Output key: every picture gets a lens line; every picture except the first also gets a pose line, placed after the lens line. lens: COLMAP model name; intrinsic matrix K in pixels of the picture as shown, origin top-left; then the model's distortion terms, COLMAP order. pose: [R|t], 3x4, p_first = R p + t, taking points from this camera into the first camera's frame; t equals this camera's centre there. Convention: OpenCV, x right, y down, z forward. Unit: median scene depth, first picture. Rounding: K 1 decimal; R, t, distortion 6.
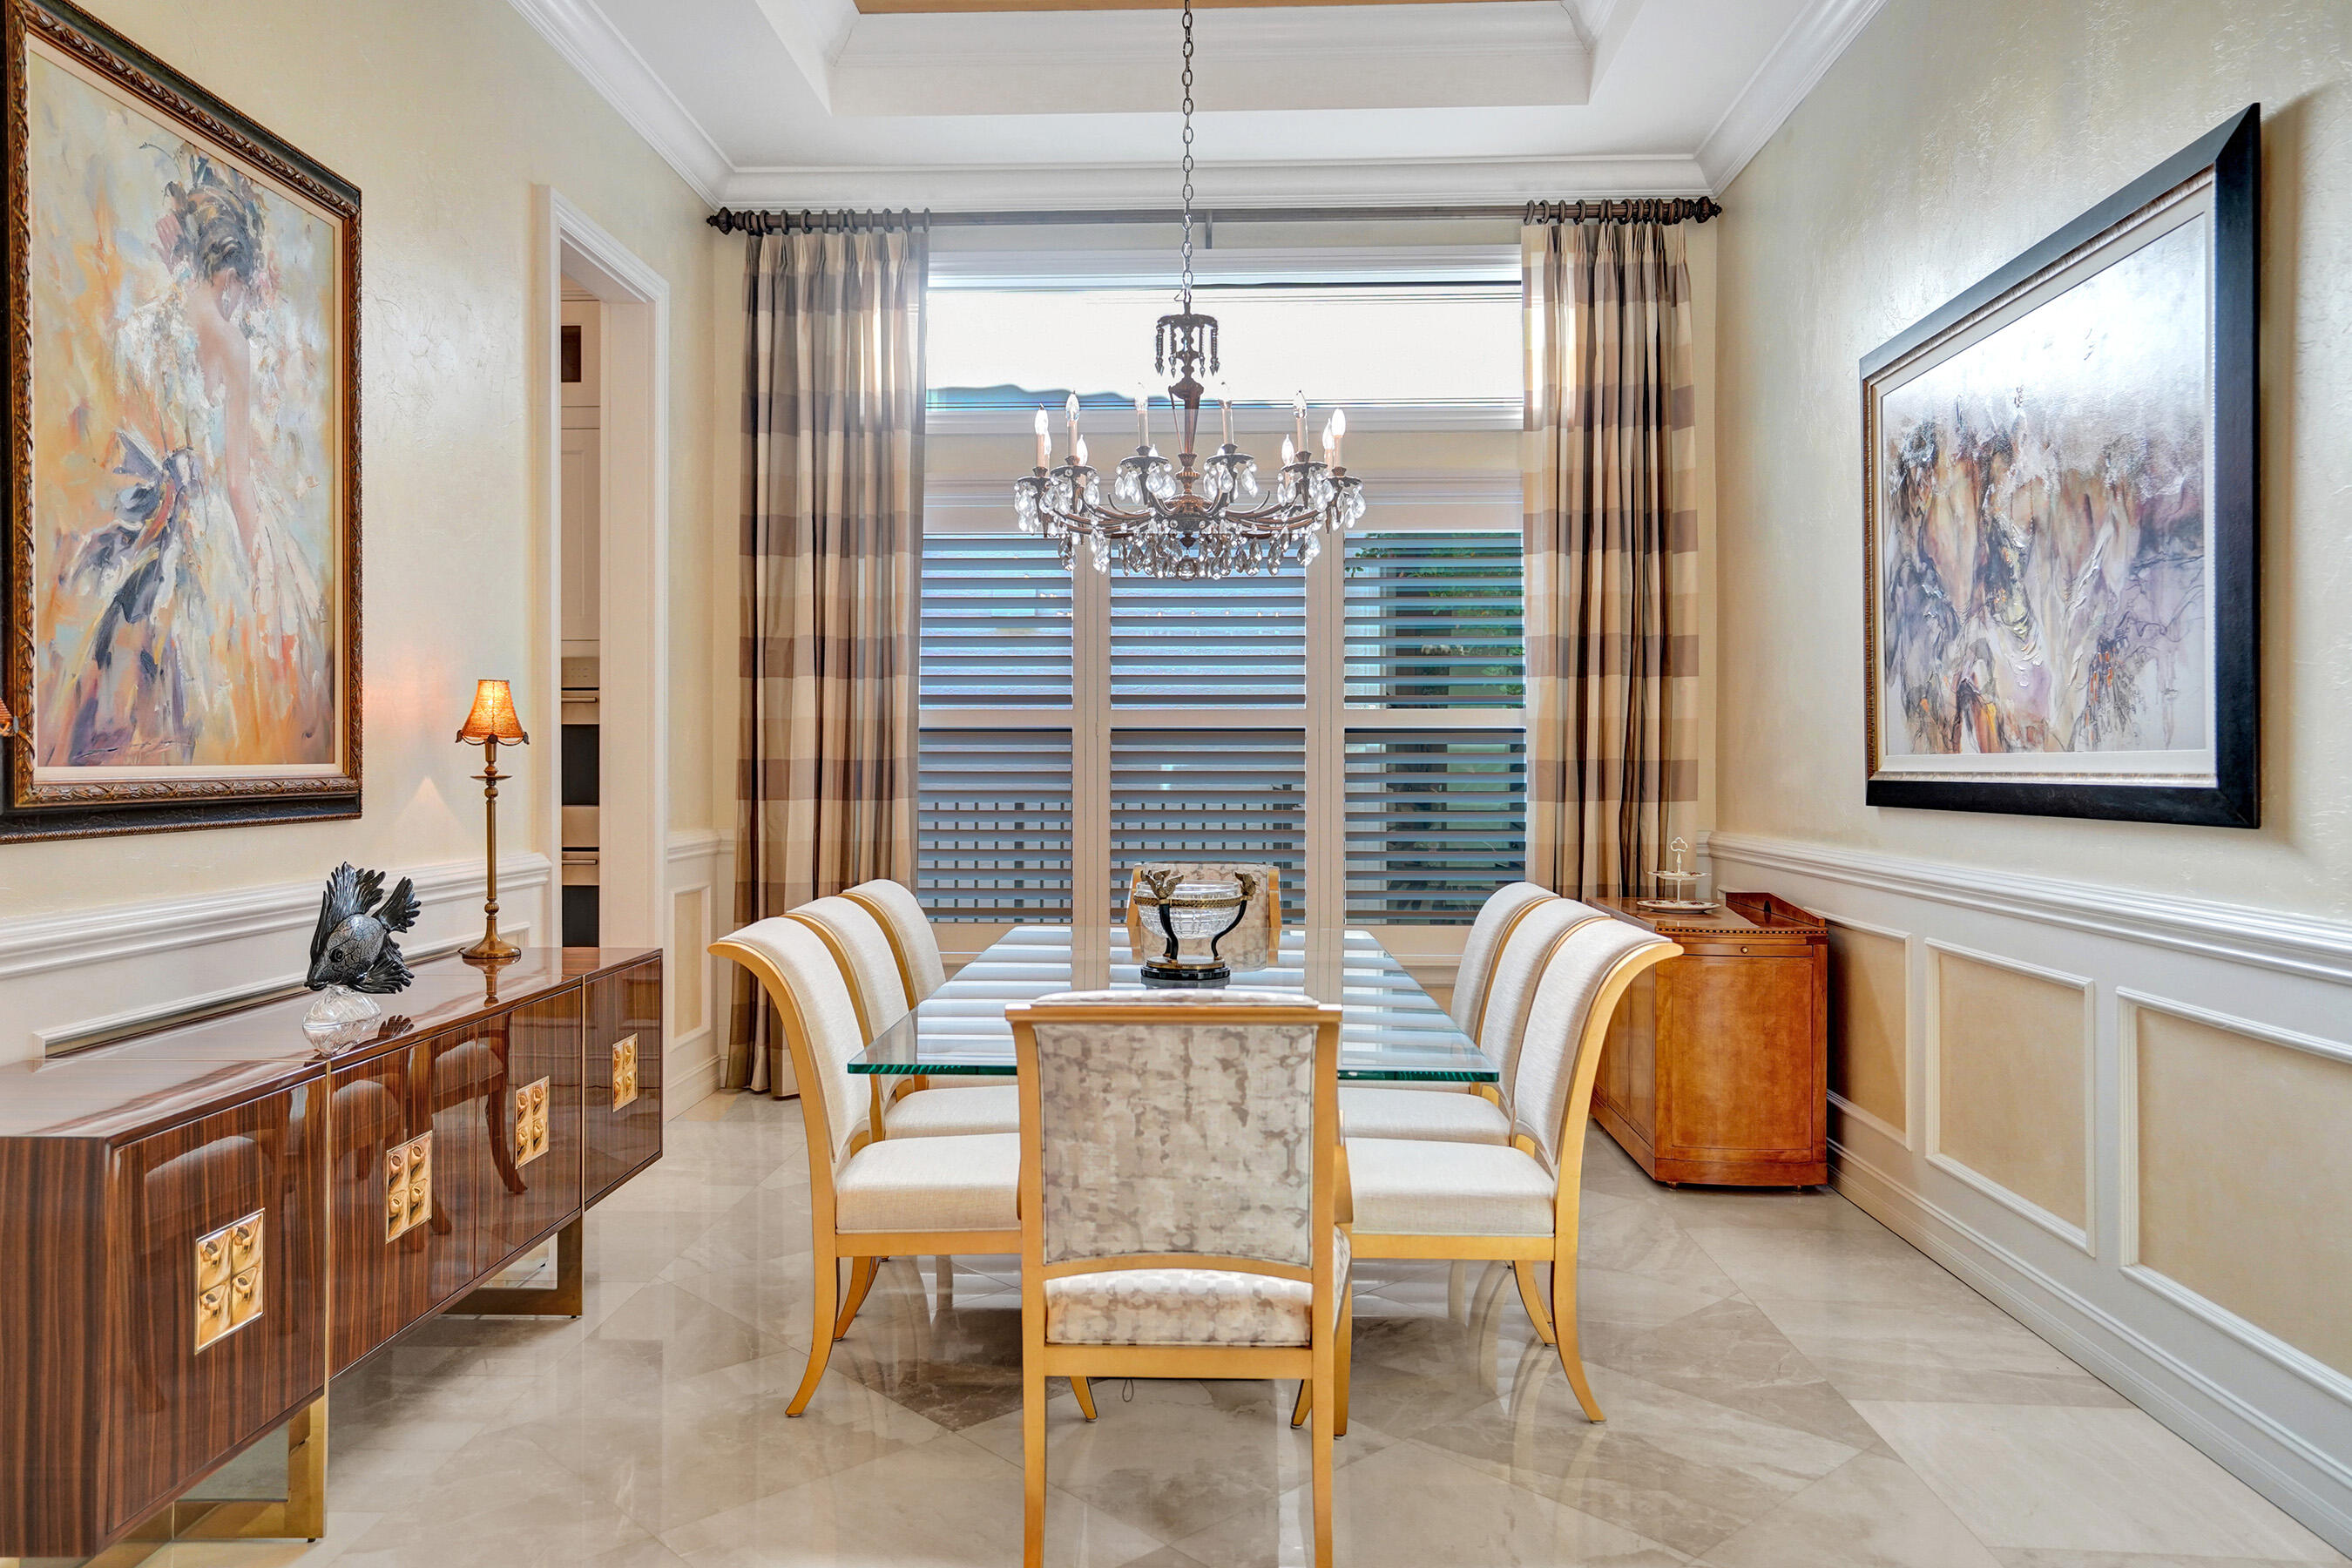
lens RADIAL K [[1615.4, 0, 1178.1], [0, 1615.4, 766.4], [0, 0, 1]] dist [-0.001749, 0.029828]
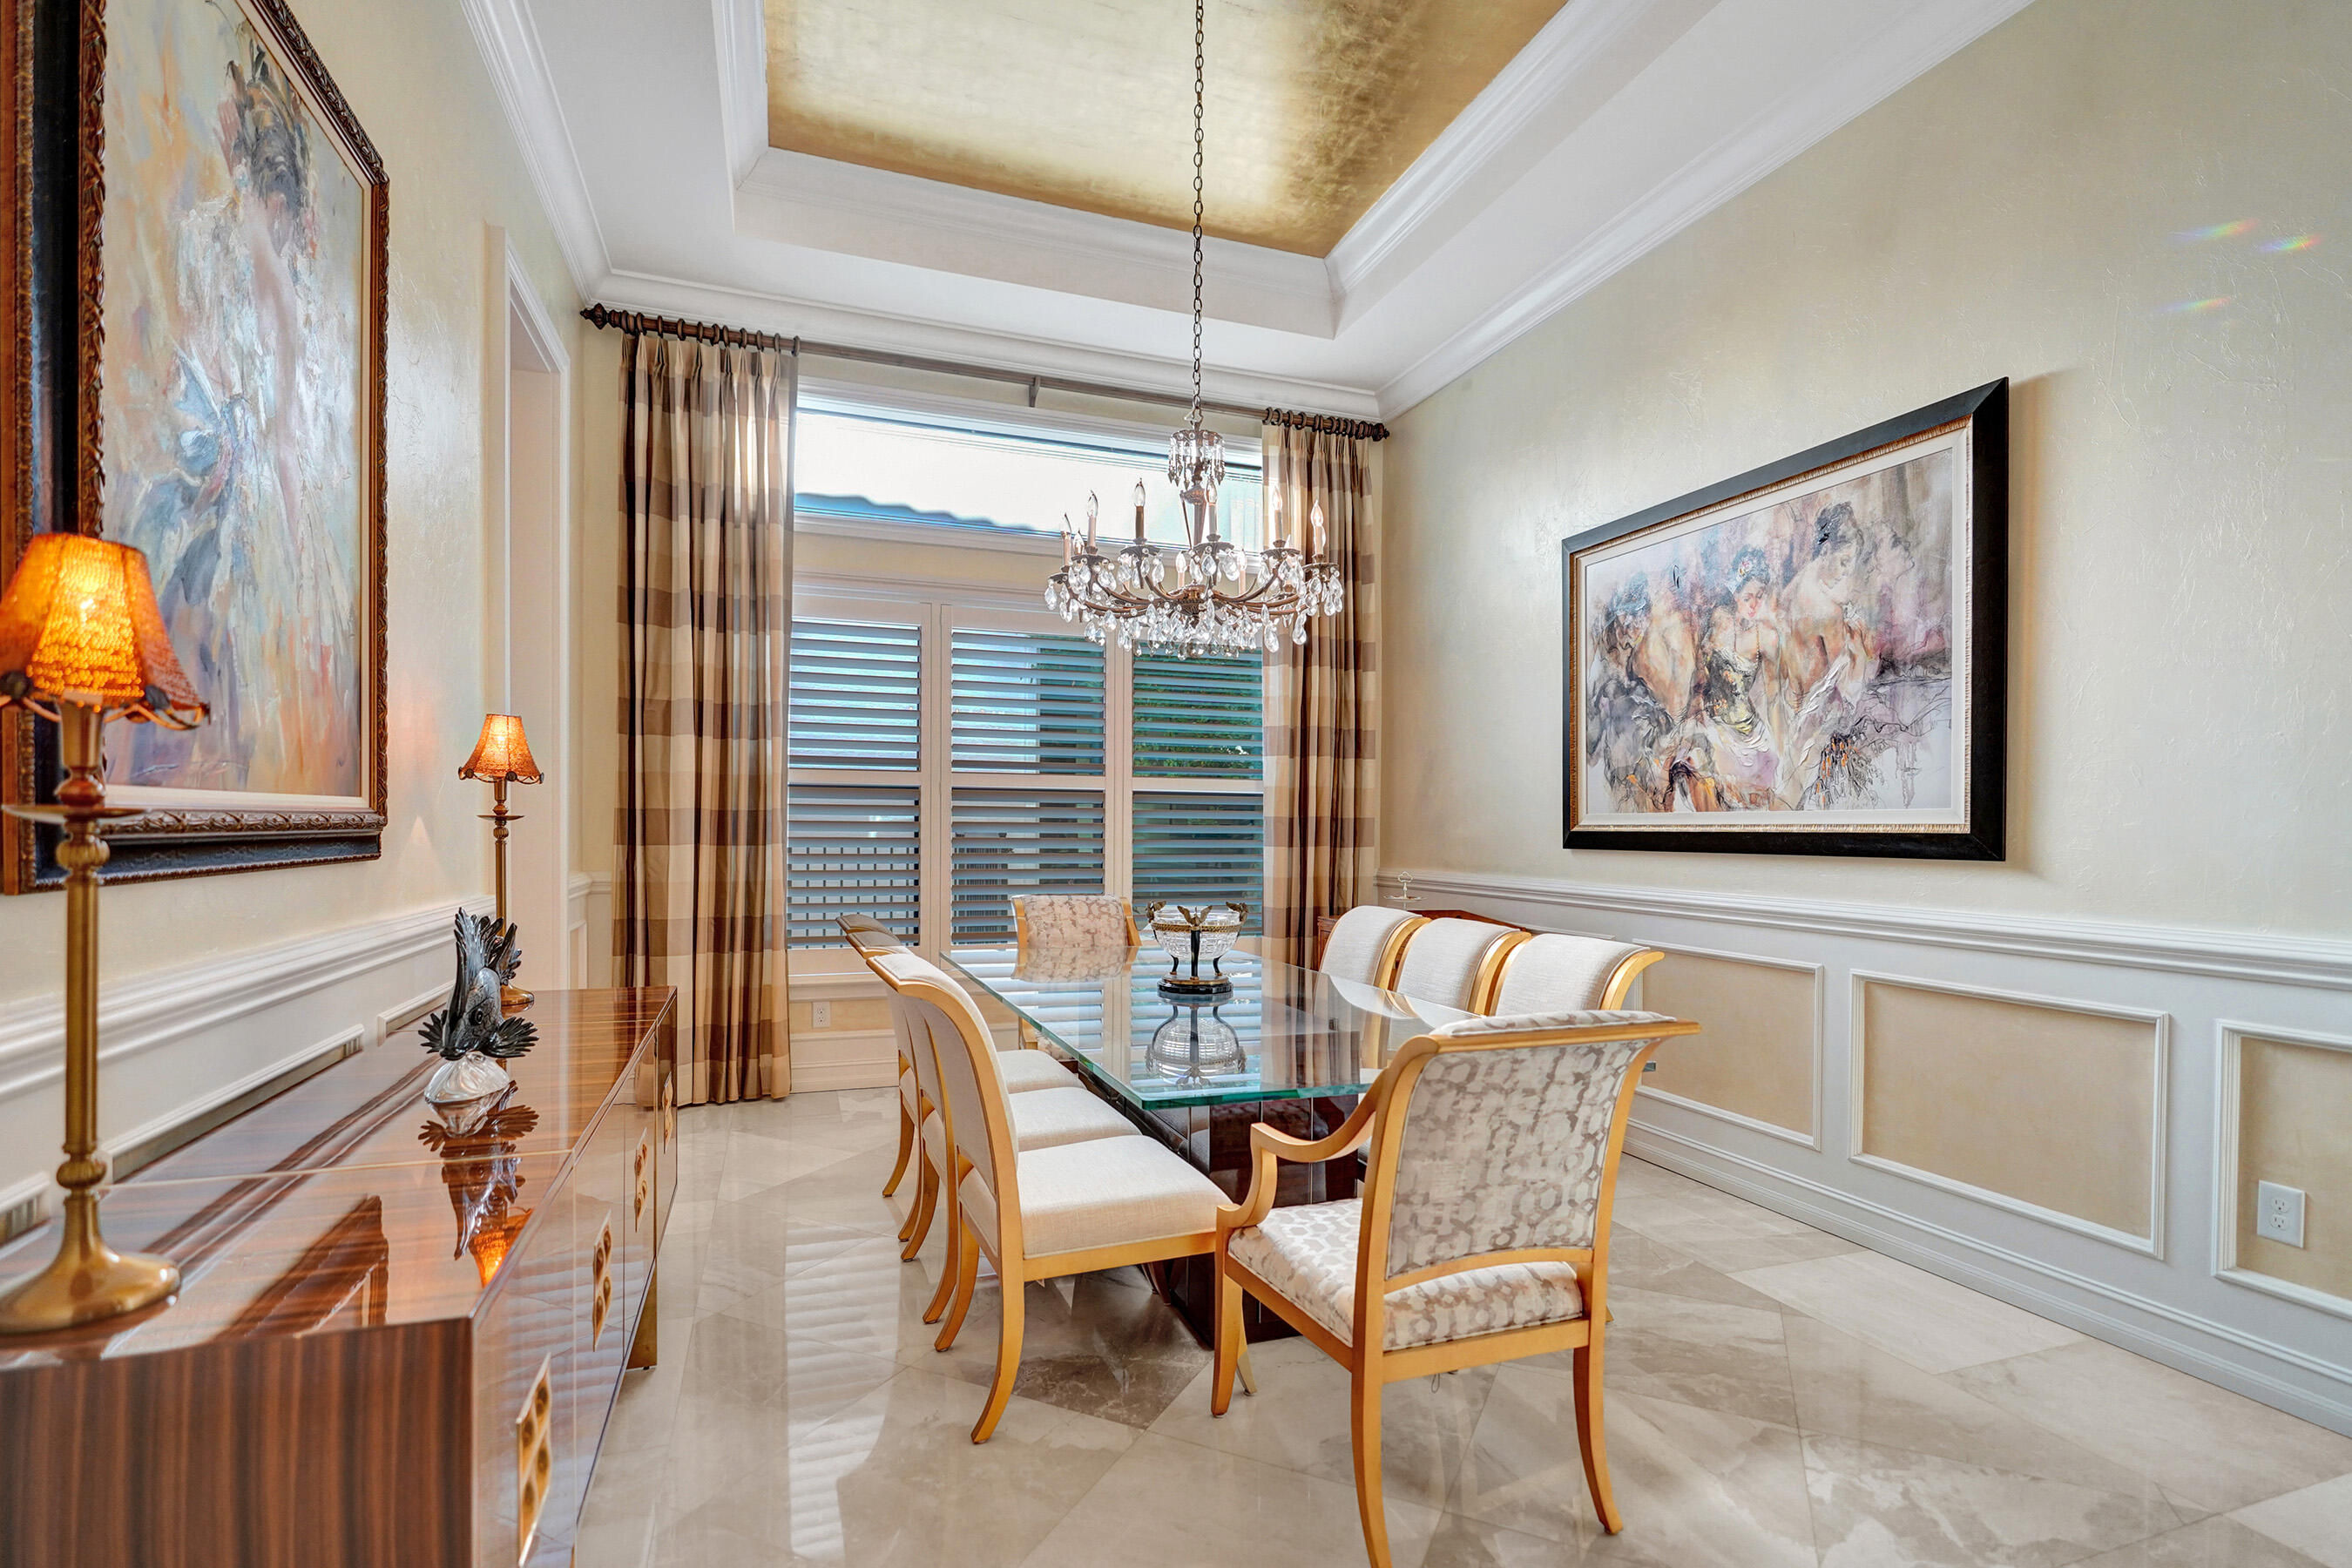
lens RADIAL K [[1091.5, 0, 1172.6], [0, 1091.5, 846.0], [0, 0, 1]] dist [-0.003334, -0.001892]
pose [[0.927525, 0.002044, 0.373755, -0.307208], [-0.008108, 0.999860, 0.014652, 0.011770], [-0.373672, -0.016620, 0.927412, 0.258469]]
